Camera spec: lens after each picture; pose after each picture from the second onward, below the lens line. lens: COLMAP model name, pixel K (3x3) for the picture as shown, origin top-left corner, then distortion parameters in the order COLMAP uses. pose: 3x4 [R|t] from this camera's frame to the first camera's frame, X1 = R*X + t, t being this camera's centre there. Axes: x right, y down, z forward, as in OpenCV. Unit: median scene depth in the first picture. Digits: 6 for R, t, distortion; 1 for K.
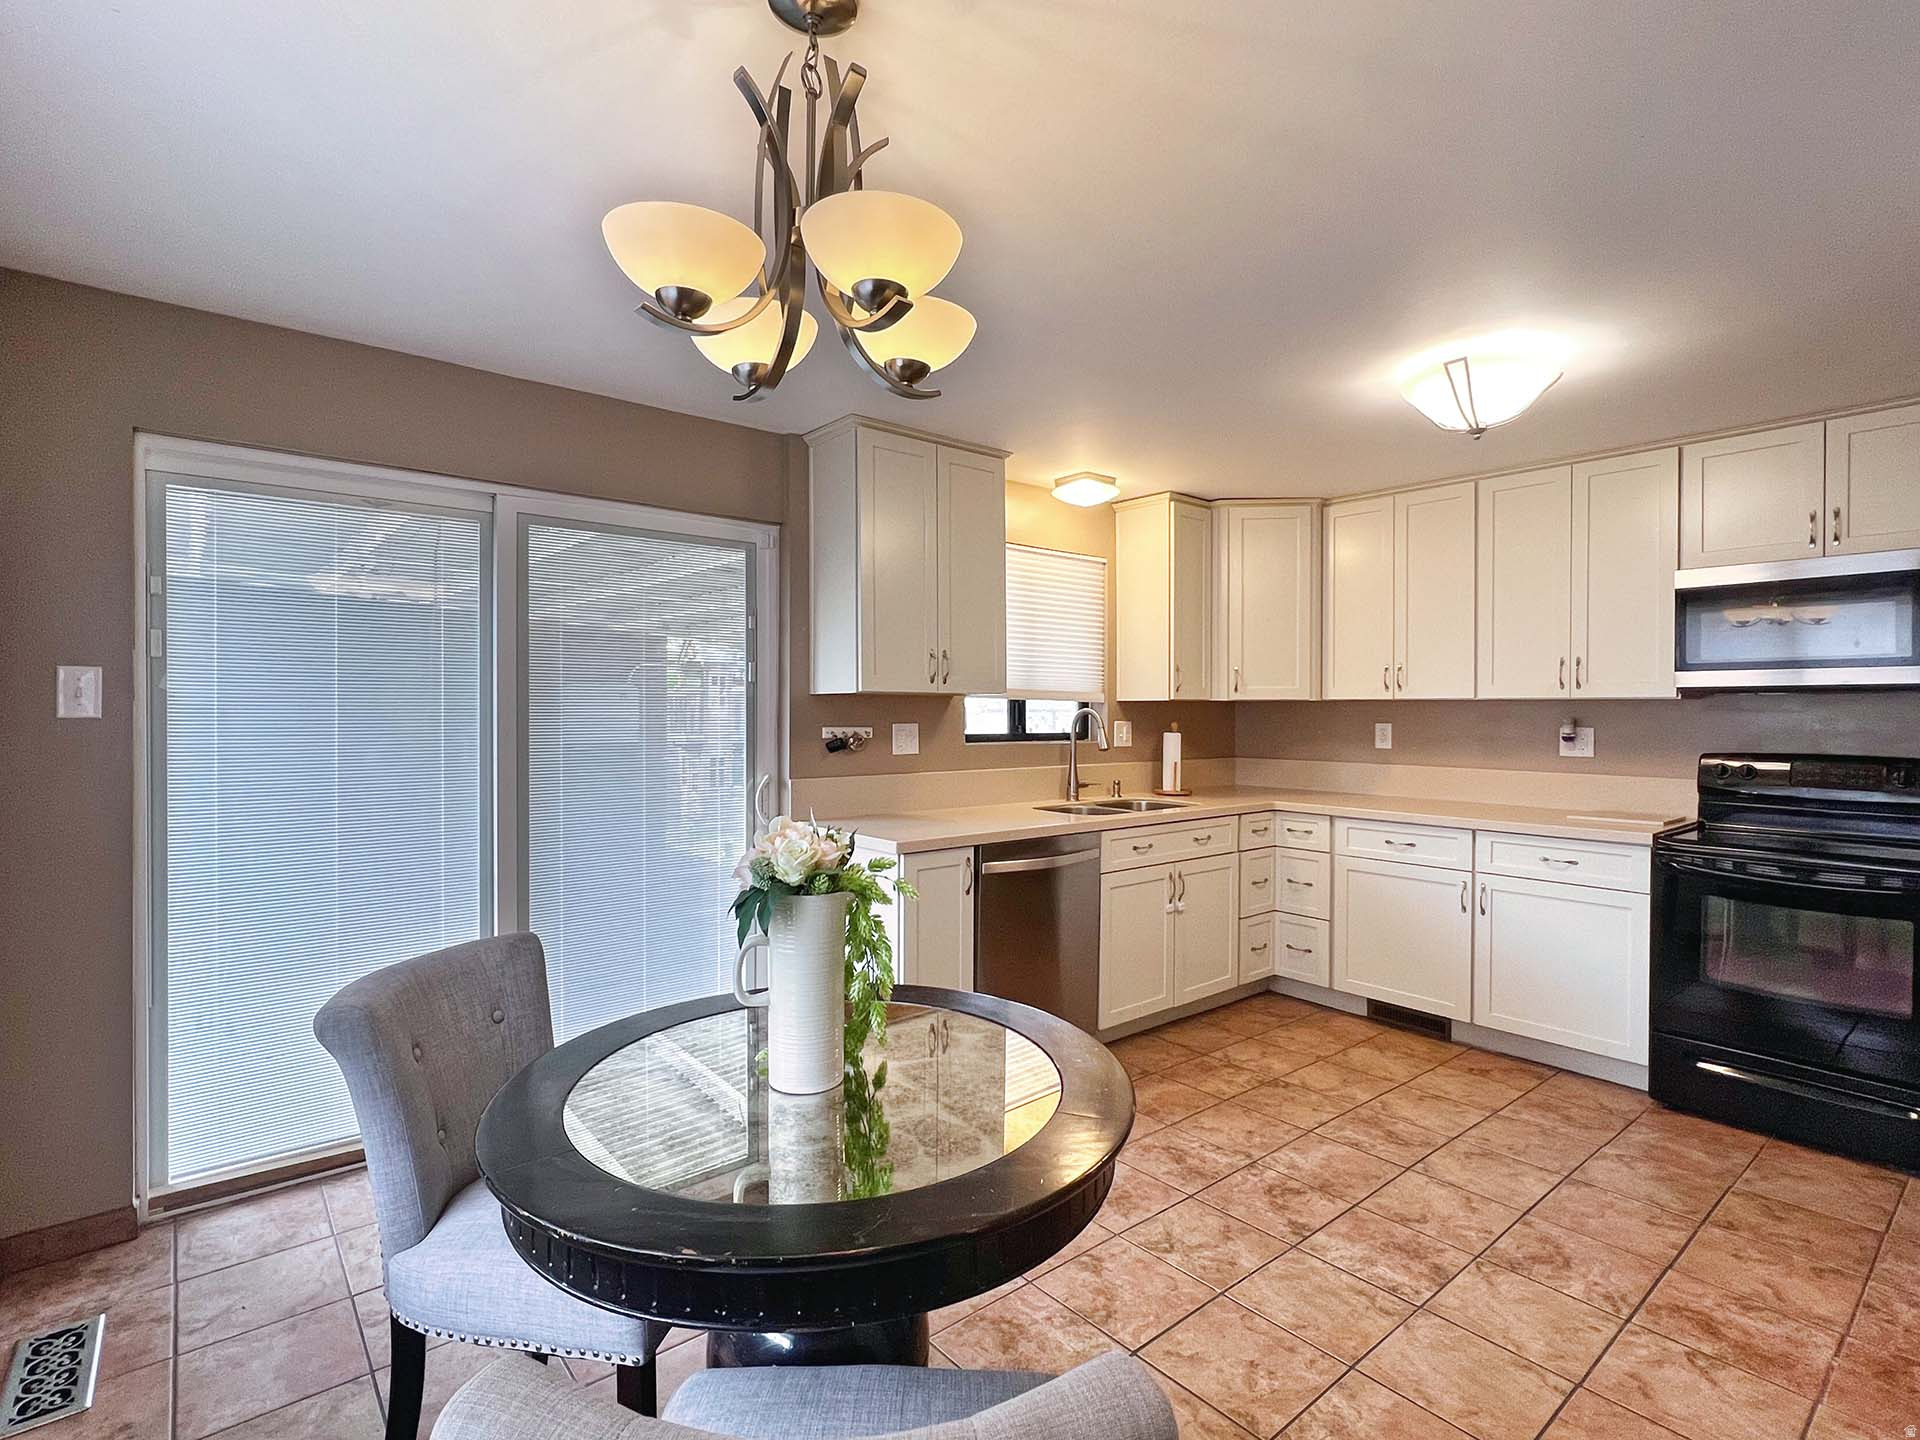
lens RADIAL K [[916.8, 0, 954.5], [0, 916.8, 708.5], [0, 0, 1]] dist [-0.000585, -0.000037]
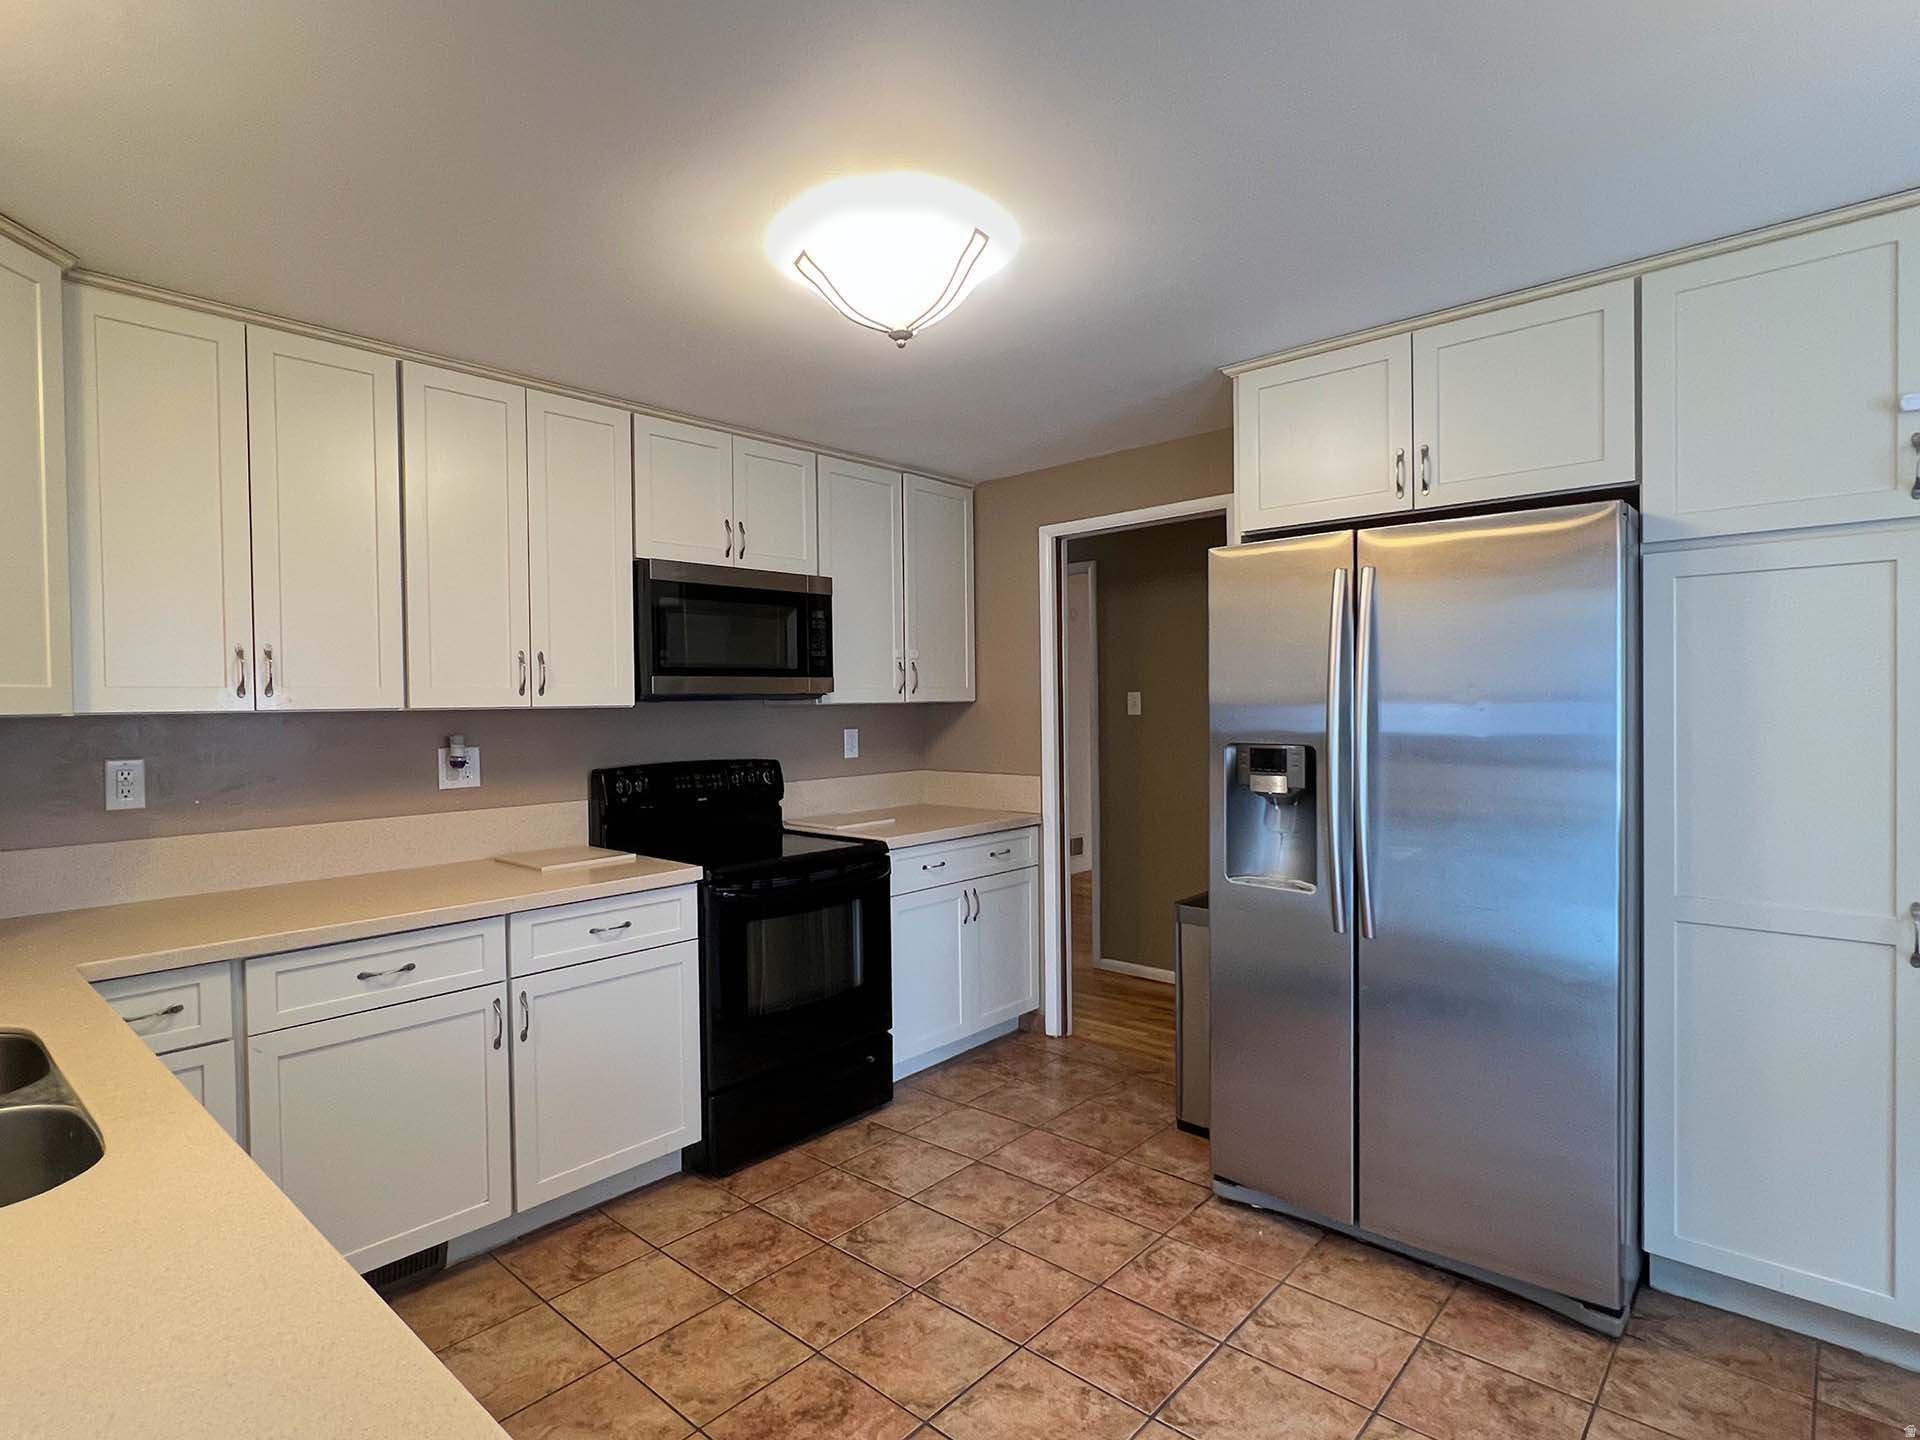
lens RADIAL K [[998.9, 0, 859.2], [0, 998.9, 721.2], [0, 0, 1]] dist [-0.000132, -0.000050]
pose [[-0.111106, -0.017033, 0.993663, -0.150650], [0.012716, 0.999747, 0.018560, -0.011792], [-0.993727, 0.014698, -0.110861, 0.830875]]
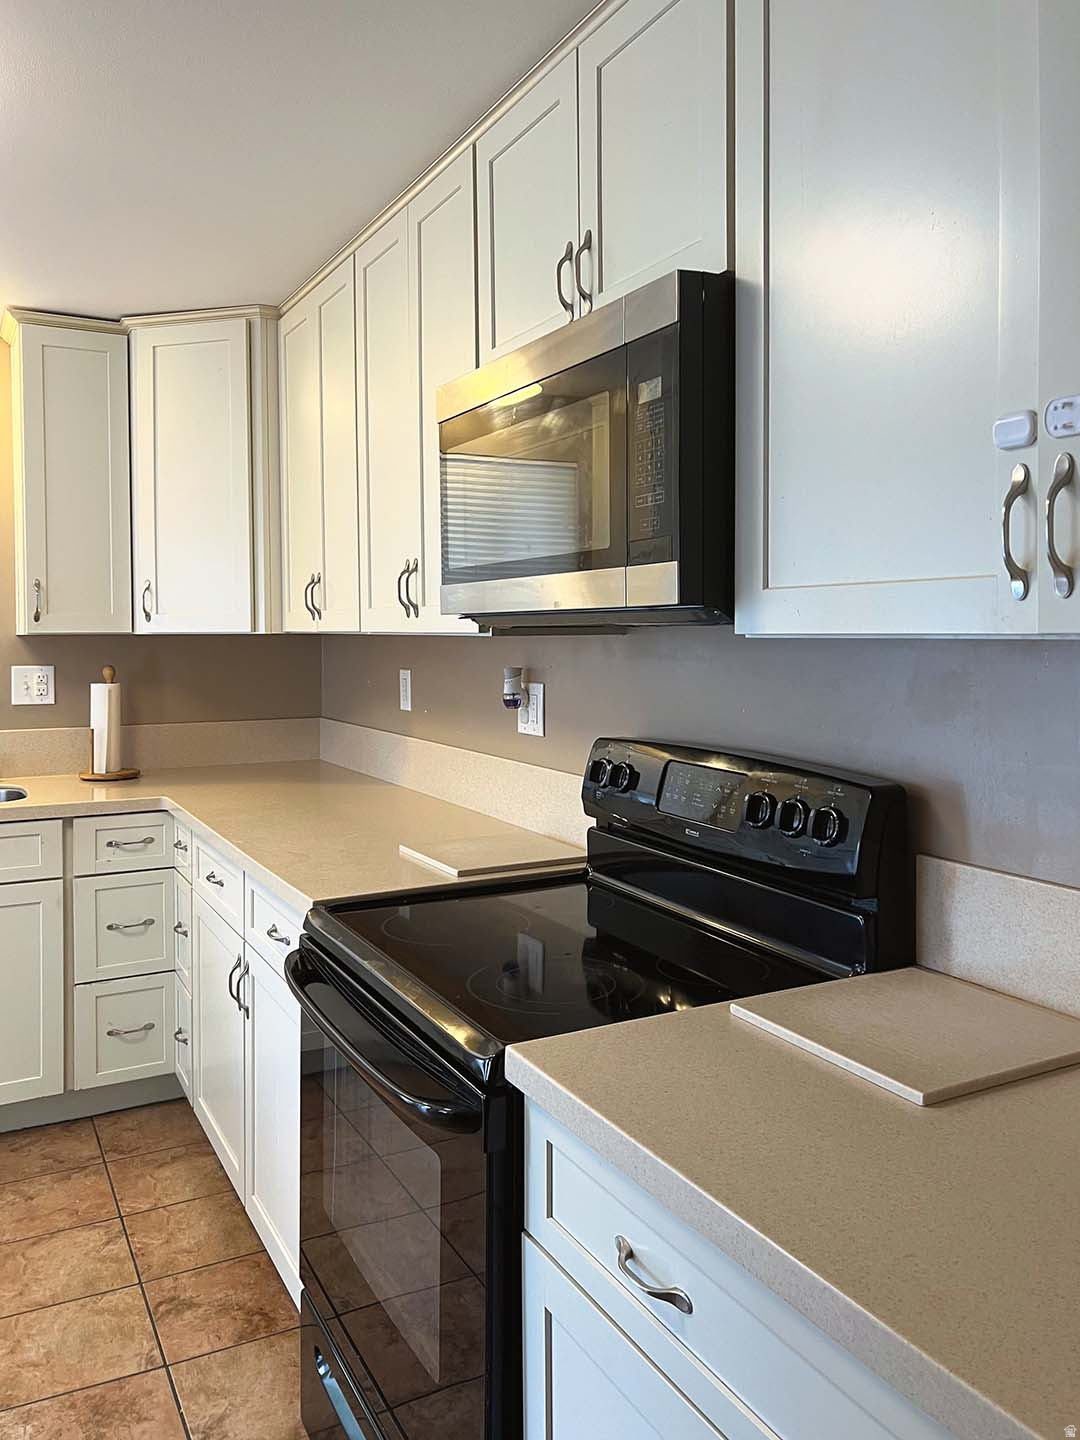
lens RADIAL K [[1105.7, 0, 535.7], [0, 1105.7, 637.6], [0, 0, 1]] dist [0.020065, -0.009849]
pose [[0.983675, -0.002787, -0.179934, 0.864991], [0.003902, 0.999975, 0.005843, -0.011880], [0.179913, -0.006449, 0.983661, 0.358535]]
